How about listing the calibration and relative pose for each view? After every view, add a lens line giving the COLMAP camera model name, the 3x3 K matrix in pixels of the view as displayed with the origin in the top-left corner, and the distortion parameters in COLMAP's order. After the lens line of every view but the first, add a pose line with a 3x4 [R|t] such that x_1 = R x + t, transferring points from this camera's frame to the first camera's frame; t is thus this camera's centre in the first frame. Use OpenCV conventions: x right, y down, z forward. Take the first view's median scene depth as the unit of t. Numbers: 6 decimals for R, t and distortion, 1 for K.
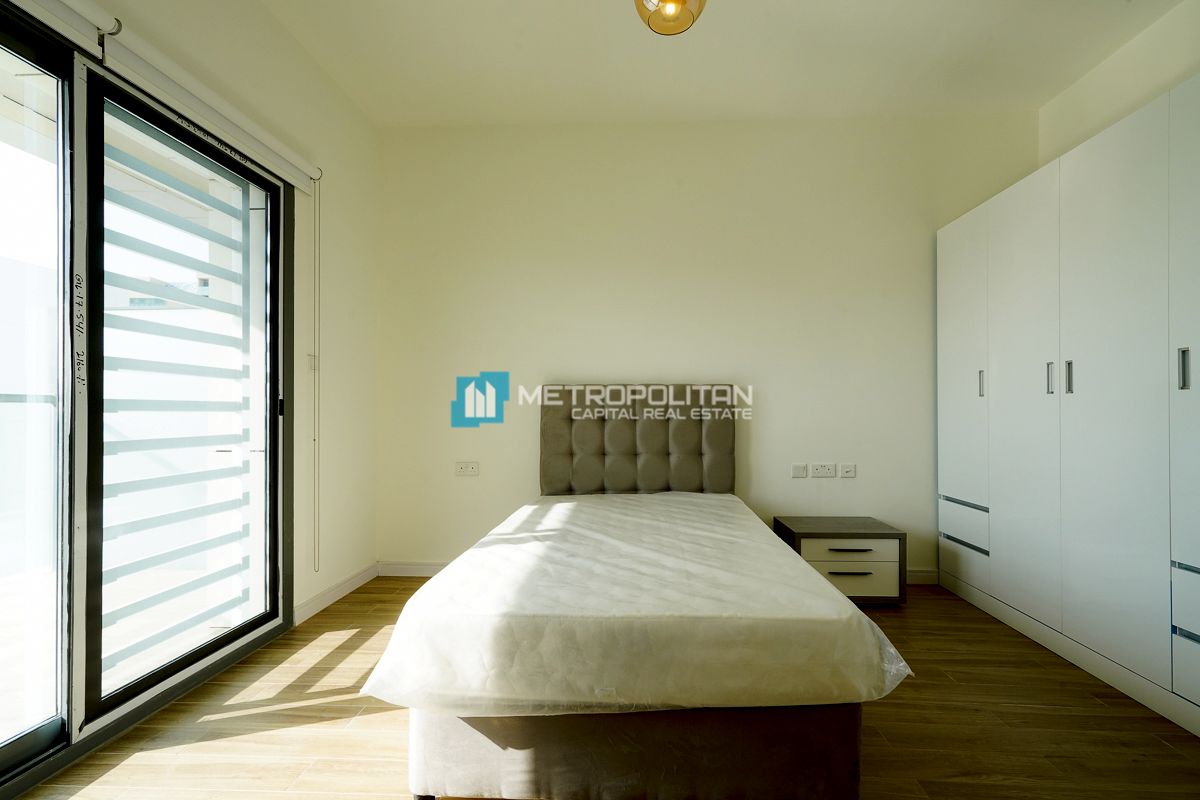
lens RADIAL K [[548.2, 0, 584.5], [0, 548.2, 400.0], [0, 0, 1]] dist [0.003465, 0.001112]
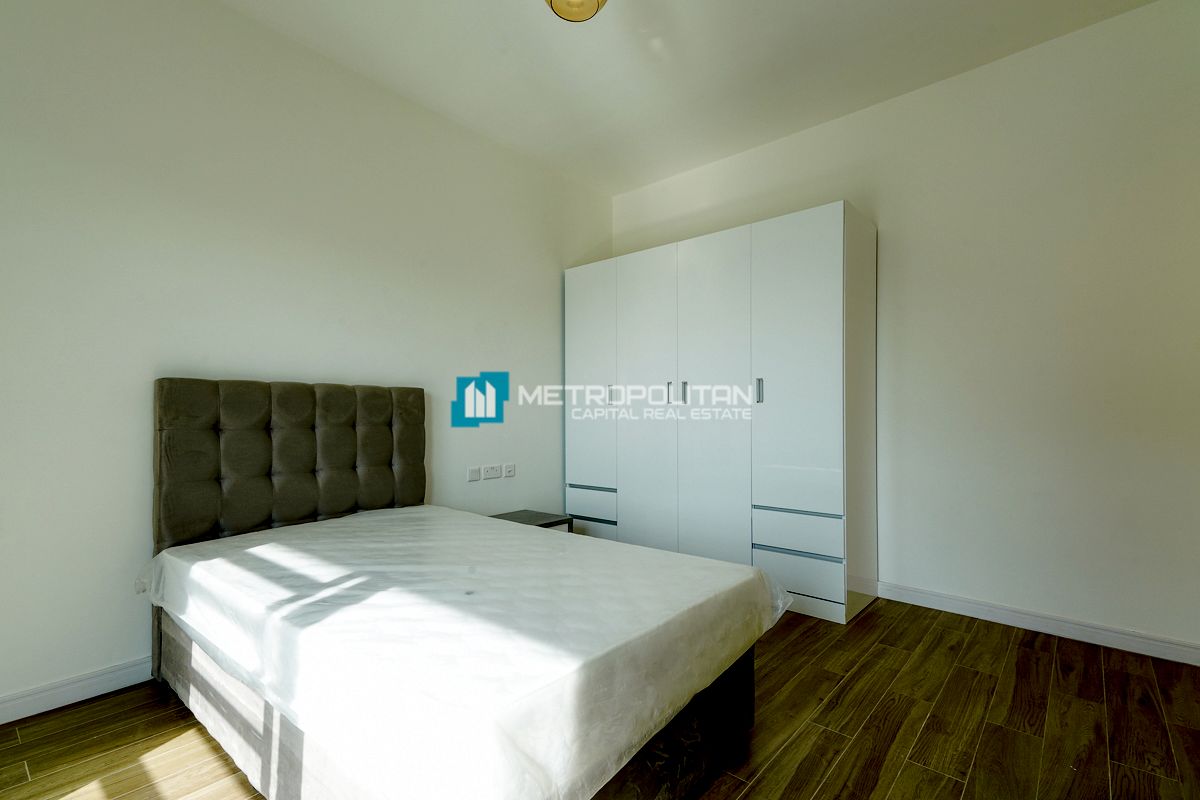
lens RADIAL K [[547.7, 0, 598.7], [0, 547.7, 415.7], [0, 0, 1]] dist [0.065227, 0.000221]
pose [[0.619106, 0.000742, 0.785307, -0.286777], [-0.011350, 0.999904, 0.008003, 0.008112], [-0.785226, -0.013868, 0.619055, 0.183674]]
